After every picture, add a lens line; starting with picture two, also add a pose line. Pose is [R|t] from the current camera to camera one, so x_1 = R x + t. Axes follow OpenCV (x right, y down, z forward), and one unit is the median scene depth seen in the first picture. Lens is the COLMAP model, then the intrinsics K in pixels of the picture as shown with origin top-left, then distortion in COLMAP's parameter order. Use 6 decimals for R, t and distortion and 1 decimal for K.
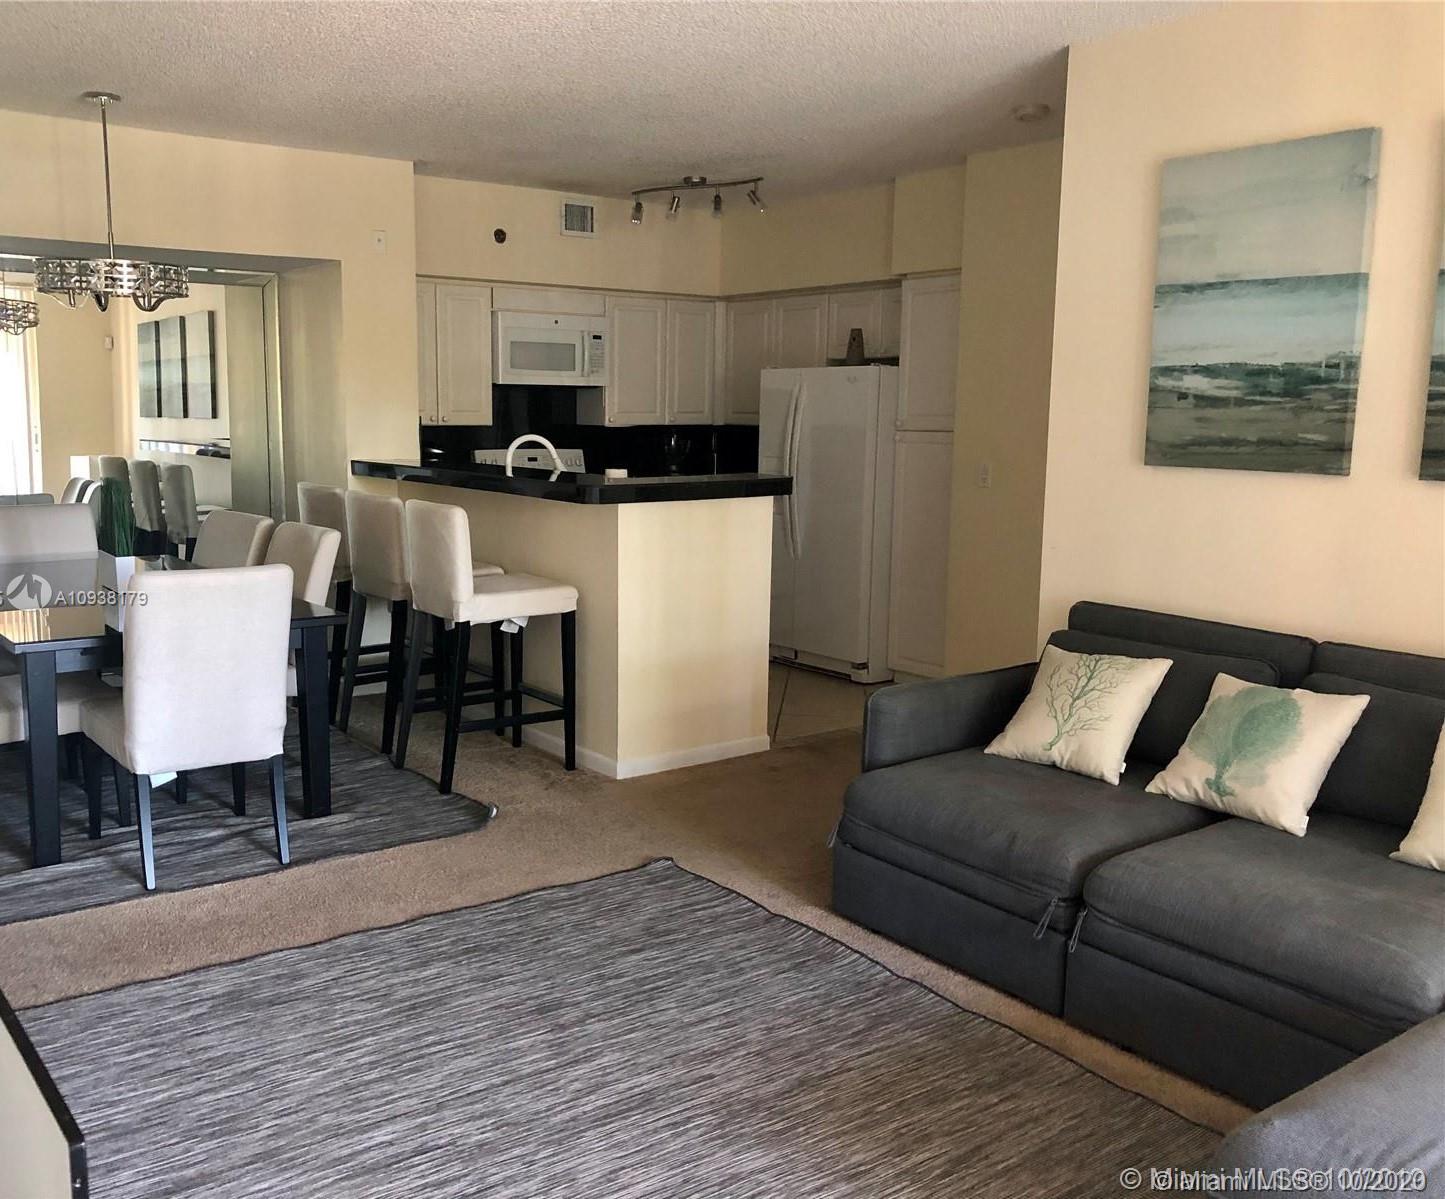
lens RADIAL K [[1359.3, 0, 716.7], [0, 1359.3, 606.7], [0, 0, 1]] dist [0.016325, 0.000000]
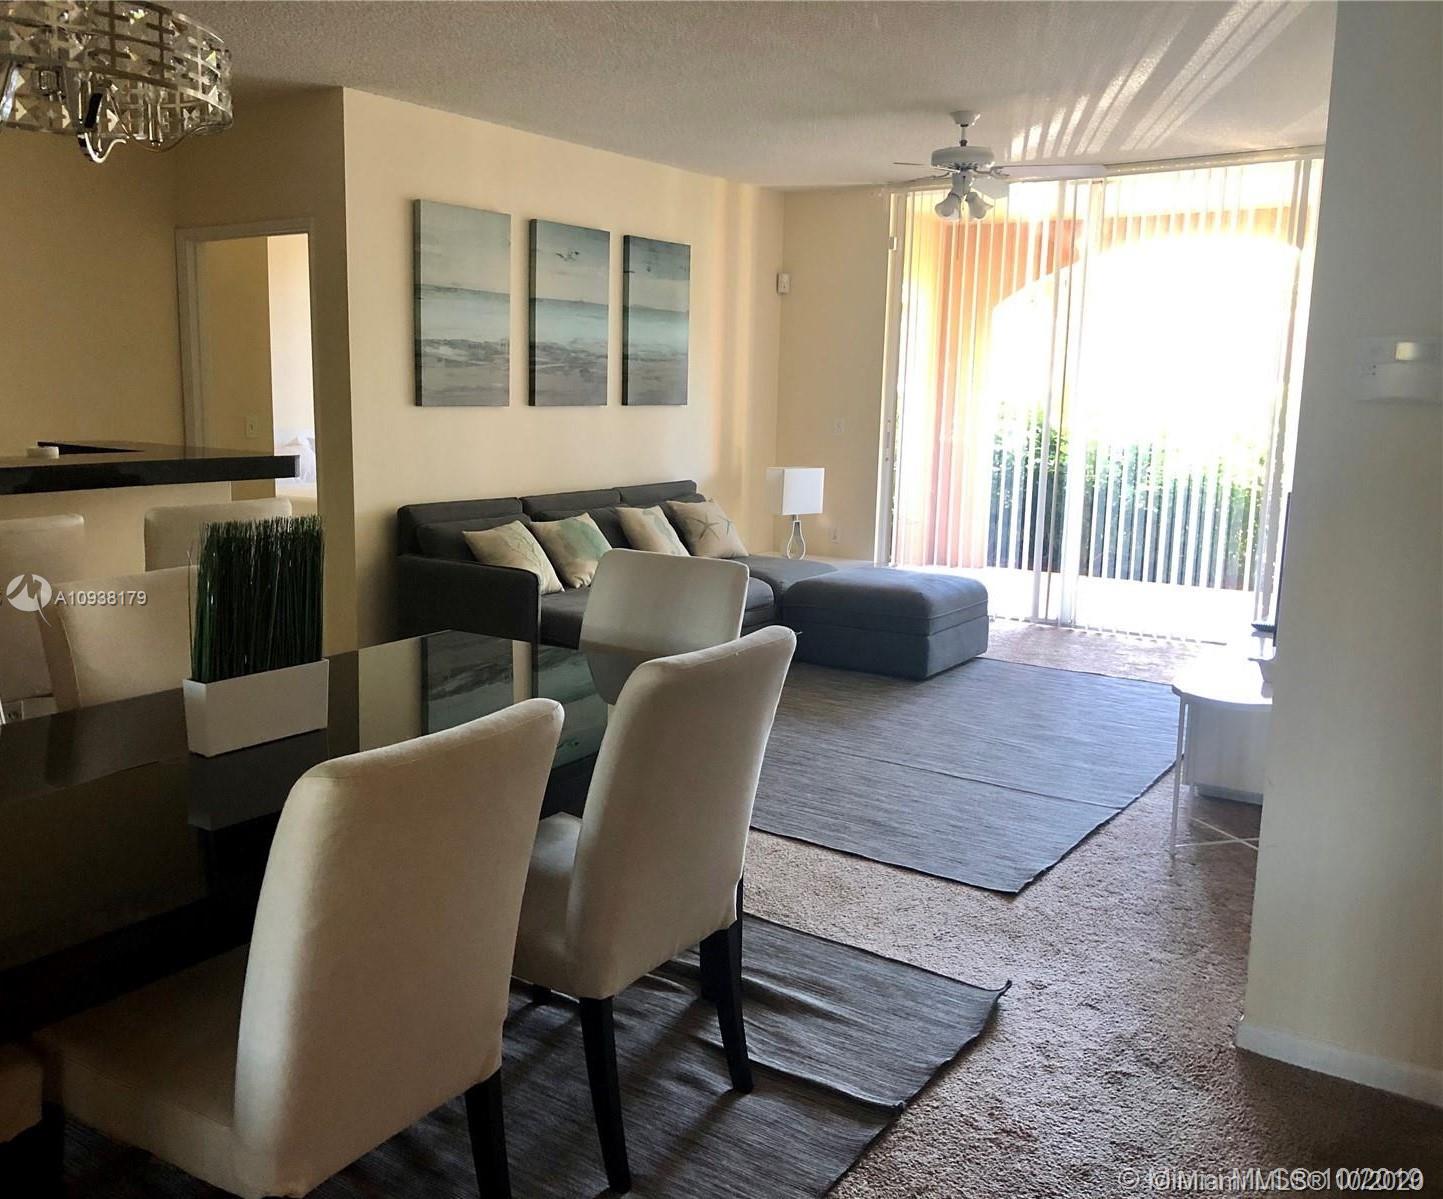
lens RADIAL K [[1357.5, 0, 720.8], [0, 1357.5, 600.1], [0, 0, 1]] dist [0.016325, 0.000000]
pose [[-0.328381, -0.175746, 0.928052, -1.327951], [0.106880, 0.969313, 0.221378, -0.213050], [-0.938479, 0.171886, -0.299520, 1.306556]]
